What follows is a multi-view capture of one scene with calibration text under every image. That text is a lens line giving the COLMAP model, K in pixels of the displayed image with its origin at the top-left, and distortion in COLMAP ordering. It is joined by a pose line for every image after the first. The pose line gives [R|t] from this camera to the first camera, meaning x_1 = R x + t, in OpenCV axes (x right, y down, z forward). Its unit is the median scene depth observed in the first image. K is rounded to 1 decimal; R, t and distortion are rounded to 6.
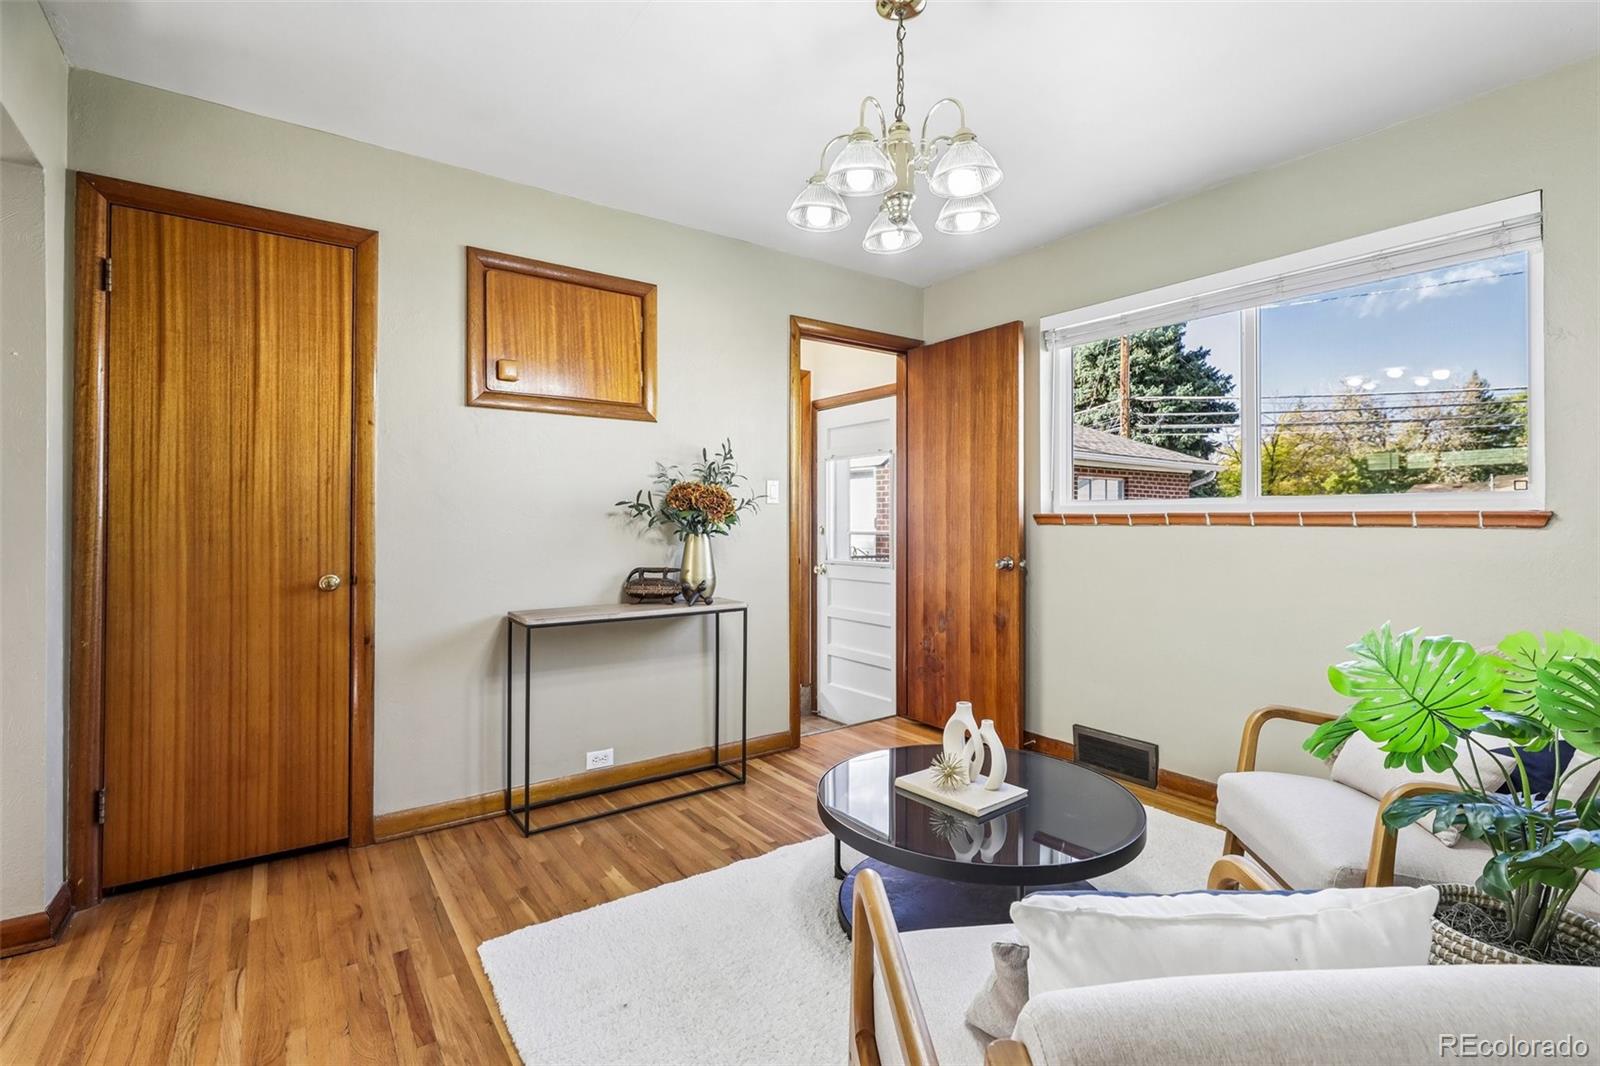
lens RADIAL K [[730.1, 0, 816.8], [0, 730.1, 505.6], [0, 0, 1]] dist [-0.007394, 0.002358]
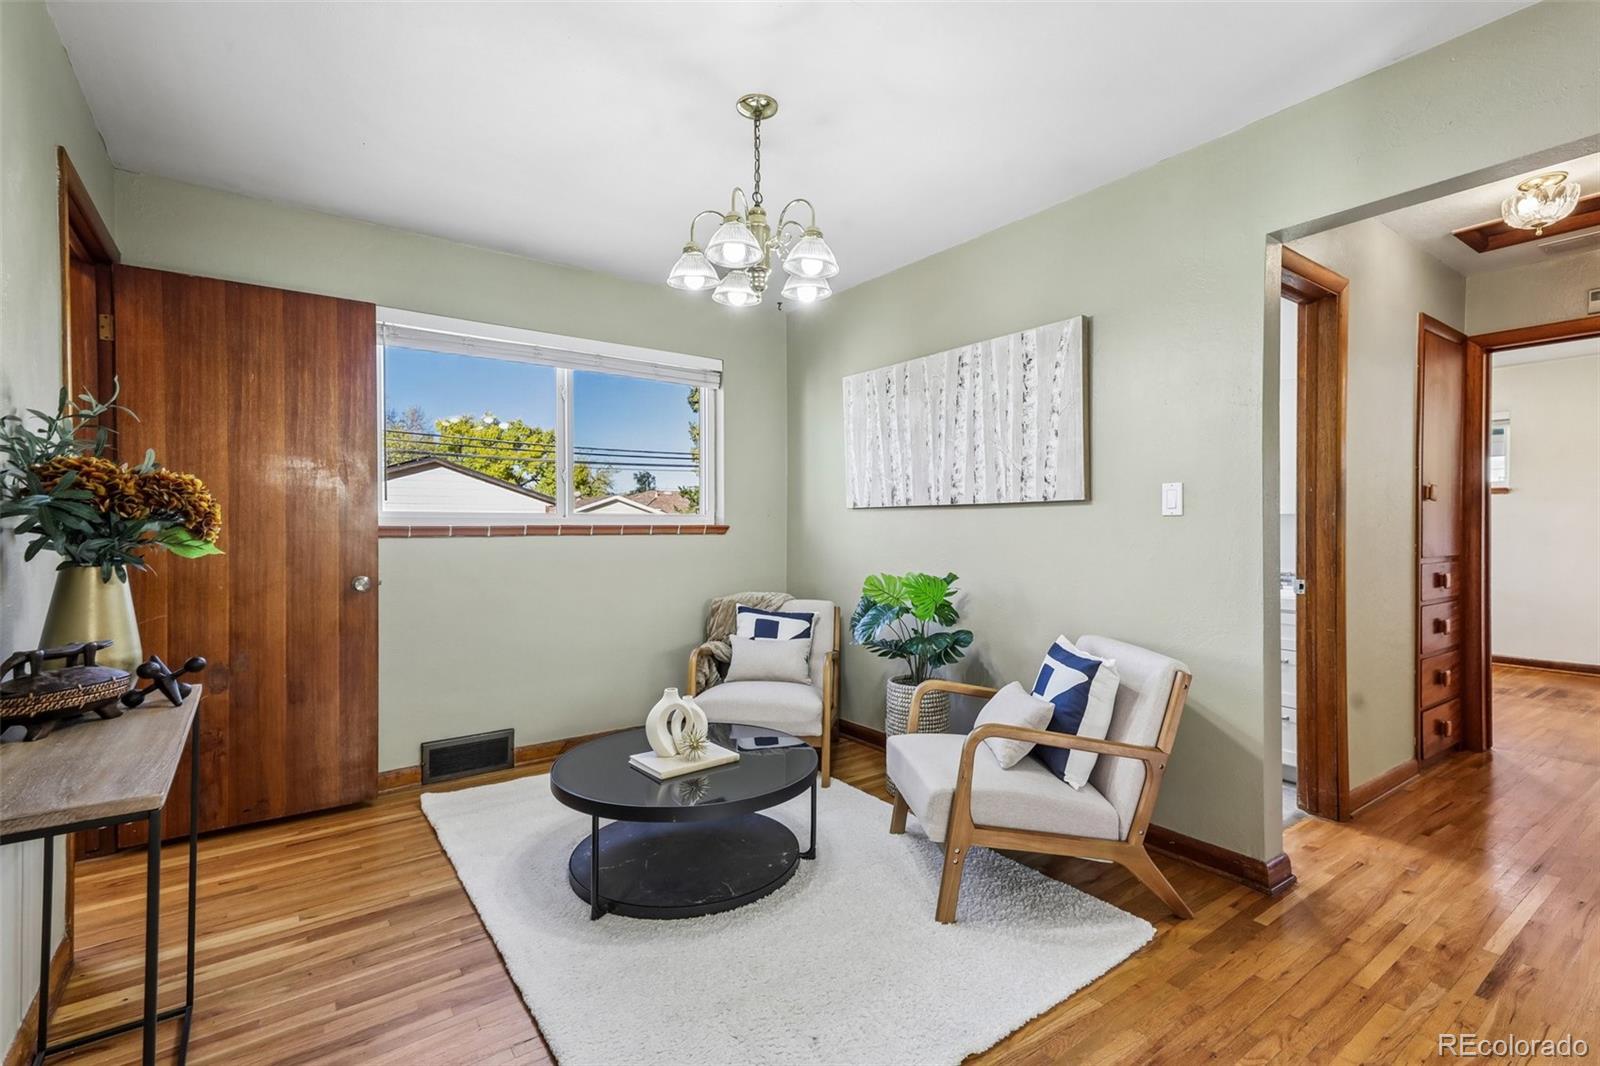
lens RADIAL K [[730.1, 0, 787.2], [0, 730.1, 531.9], [0, 0, 1]] dist [-0.007394, 0.002358]
pose [[0.000037, -0.006117, 0.999981, -0.634881], [-0.010758, 0.999923, 0.006117, 0.008361], [-0.999942, -0.010758, -0.000029, 0.539707]]
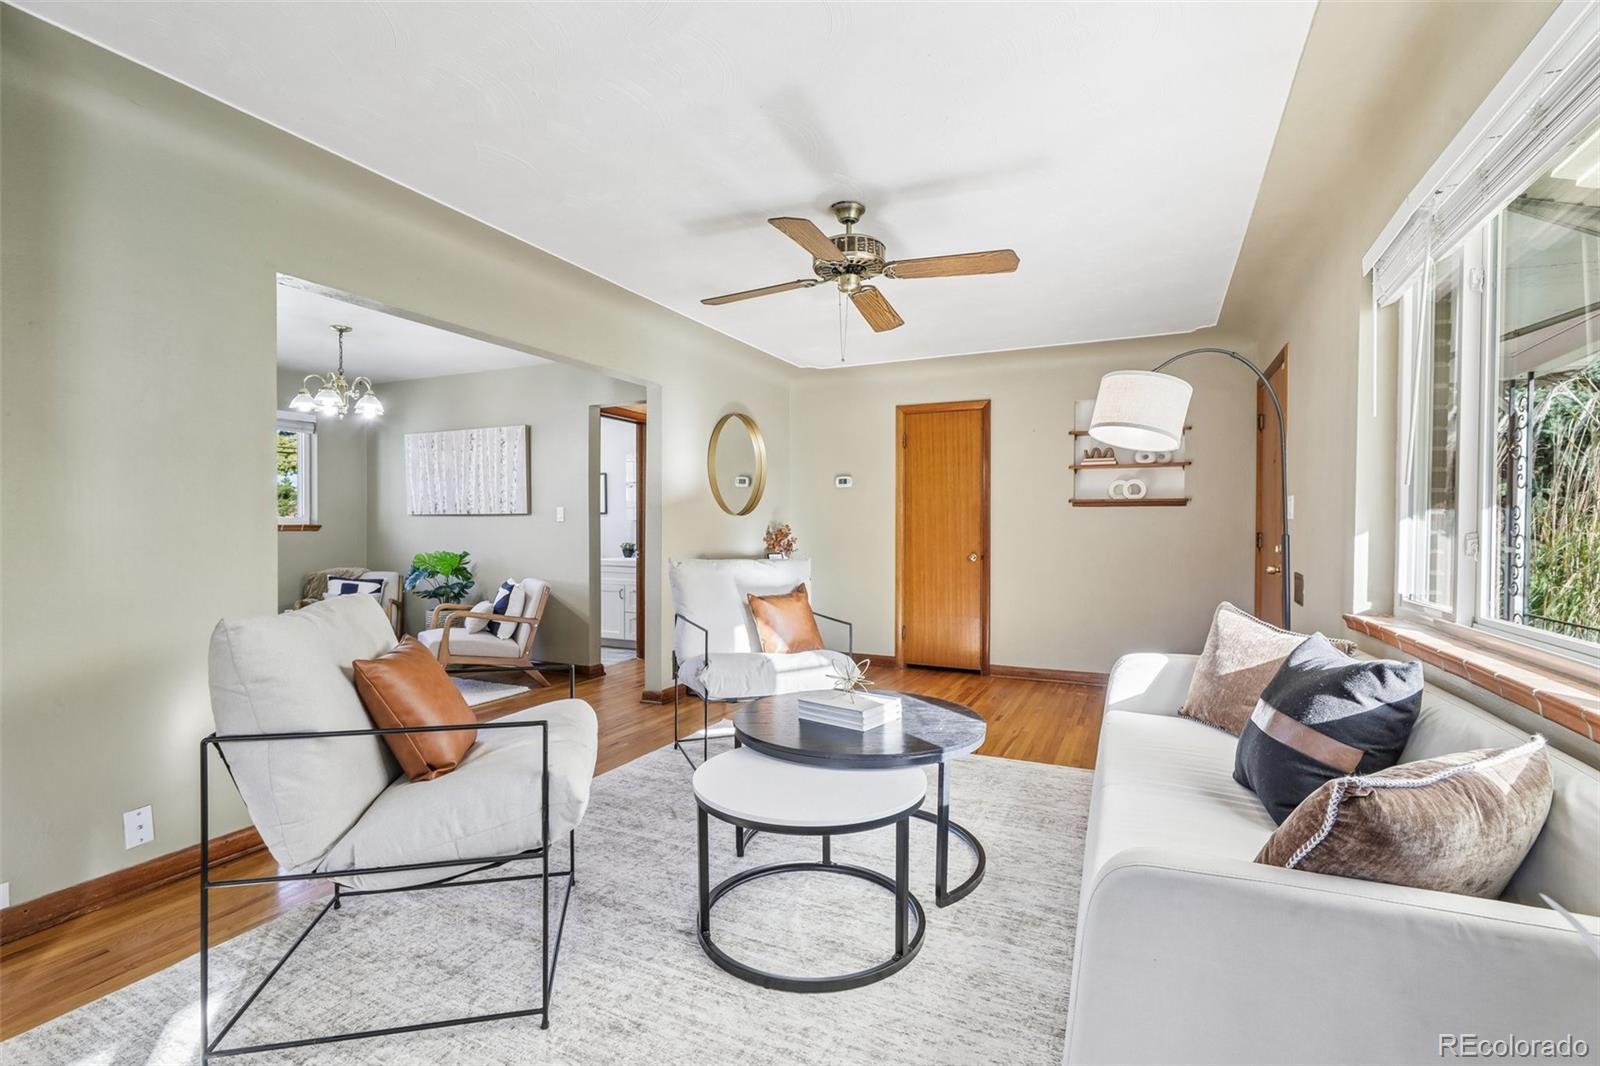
lens RADIAL K [[730.1, 0, 803.2], [0, 730.1, 528.1], [0, 0, 1]] dist [-0.007394, 0.002358]
pose [[-0.492569, -0.005069, 0.870259, -1.685568], [-0.011142, 0.999938, -0.000482, 0.000862], [-0.870202, -0.009934, -0.492595, 0.479798]]
